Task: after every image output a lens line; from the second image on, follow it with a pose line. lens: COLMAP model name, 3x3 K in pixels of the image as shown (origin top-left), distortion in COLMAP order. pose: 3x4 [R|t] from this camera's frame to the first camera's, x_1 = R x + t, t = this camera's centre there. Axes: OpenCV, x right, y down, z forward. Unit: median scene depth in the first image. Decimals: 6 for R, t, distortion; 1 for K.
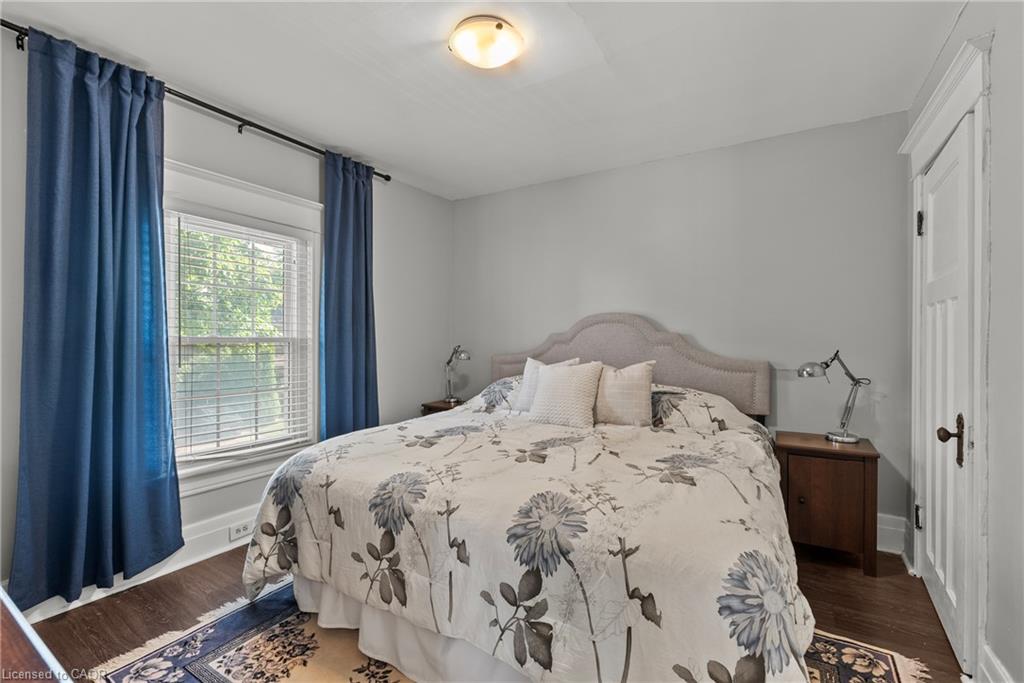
lens RADIAL K [[455.2, 0, 501.1], [0, 455.2, 337.8], [0, 0, 1]] dist [-0.005205, 0.001380]
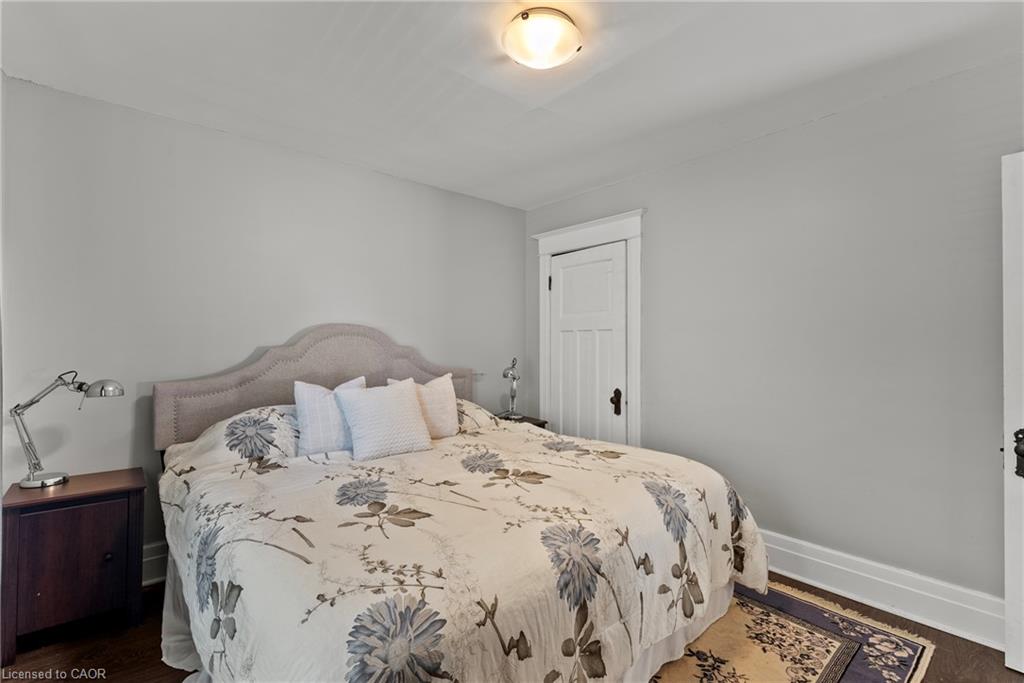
lens RADIAL K [[455.2, 0, 504.2], [0, 455.2, 344.5], [0, 0, 1]] dist [-0.005205, 0.001380]
pose [[0.289382, -0.000005, 0.957214, -1.011575], [0.000937, 1.000000, -0.000278, -0.028534], [-0.957213, 0.000977, 0.289382, 0.871260]]
